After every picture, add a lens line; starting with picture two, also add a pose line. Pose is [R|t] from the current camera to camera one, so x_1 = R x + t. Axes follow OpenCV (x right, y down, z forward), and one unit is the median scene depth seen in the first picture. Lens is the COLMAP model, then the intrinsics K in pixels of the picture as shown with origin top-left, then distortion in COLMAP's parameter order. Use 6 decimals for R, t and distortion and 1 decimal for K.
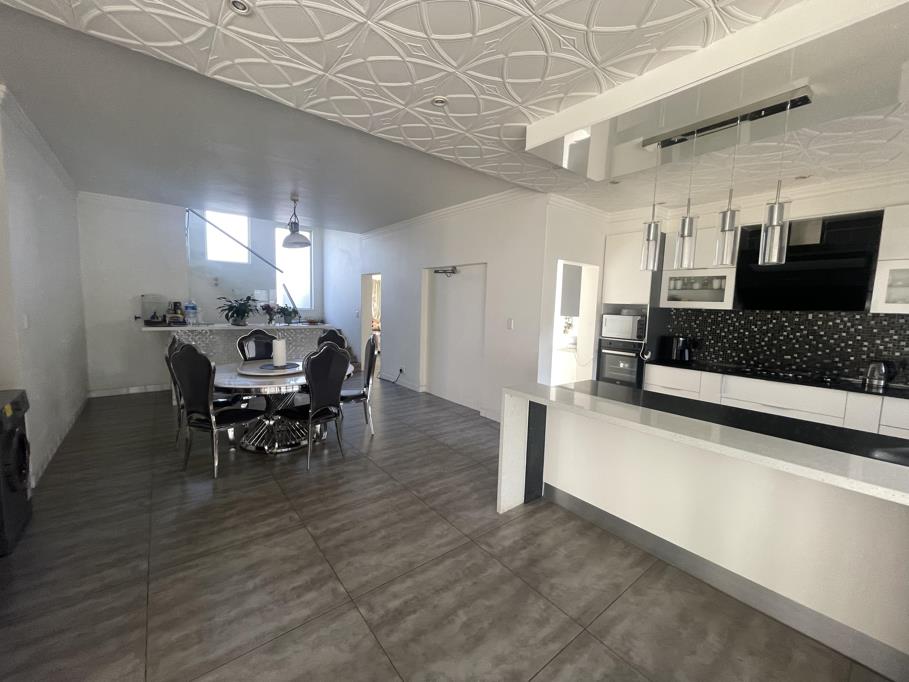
lens RADIAL K [[366.6, 0, 458.9], [0, 366.6, 341.4], [0, 0, 1]] dist [0.001607, 0.000106]
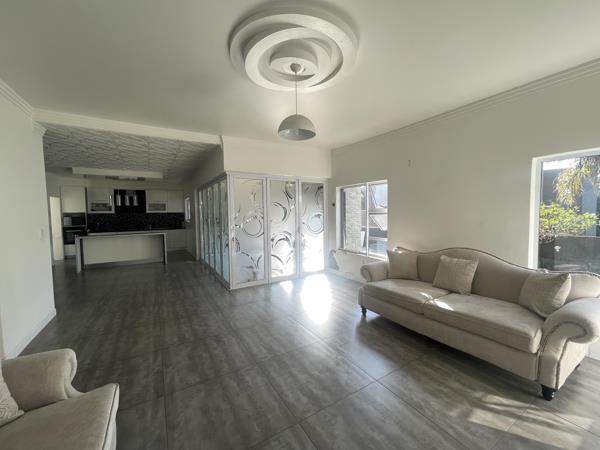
lens RADIAL K [[242.0, 0, 305.5], [0, 242.0, 223.5], [0, 0, 1]] dist [0.001607, 0.000106]
pose [[0.109054, -0.081130, 0.990720, -1.395605], [0.108295, 0.991701, 0.069289, 0.047238], [-0.988119, 0.099734, 0.116935, -1.079676]]
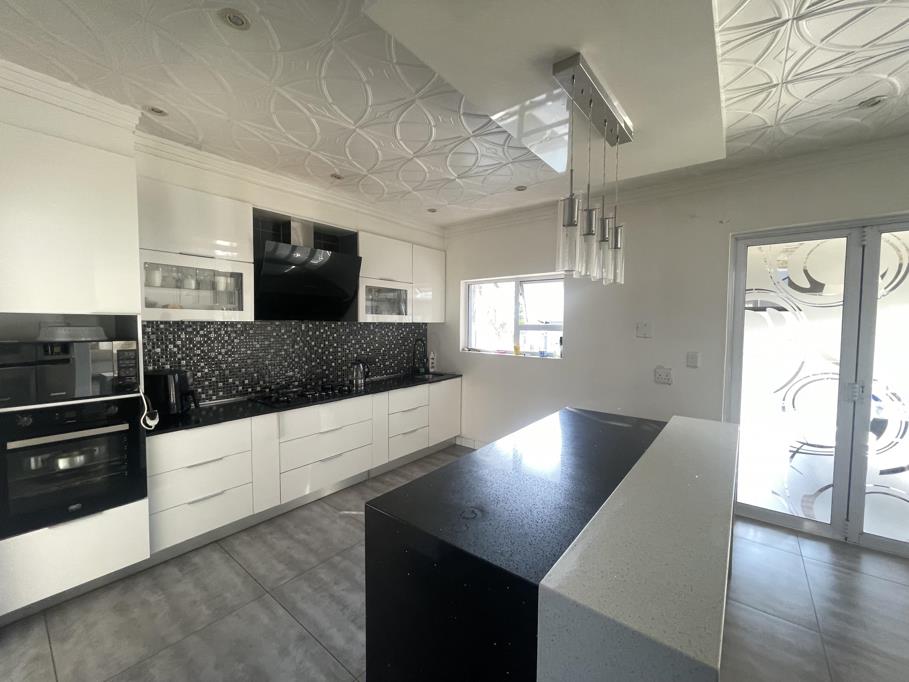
lens RADIAL K [[366.6, 0, 452.7], [0, 366.6, 343.5], [0, 0, 1]] dist [0.001607, 0.000106]
pose [[-0.215979, -0.086261, 0.972580, -0.043135], [0.084374, 0.990715, 0.106606, -0.094852], [-0.972746, 0.105085, -0.206696, 0.836187]]
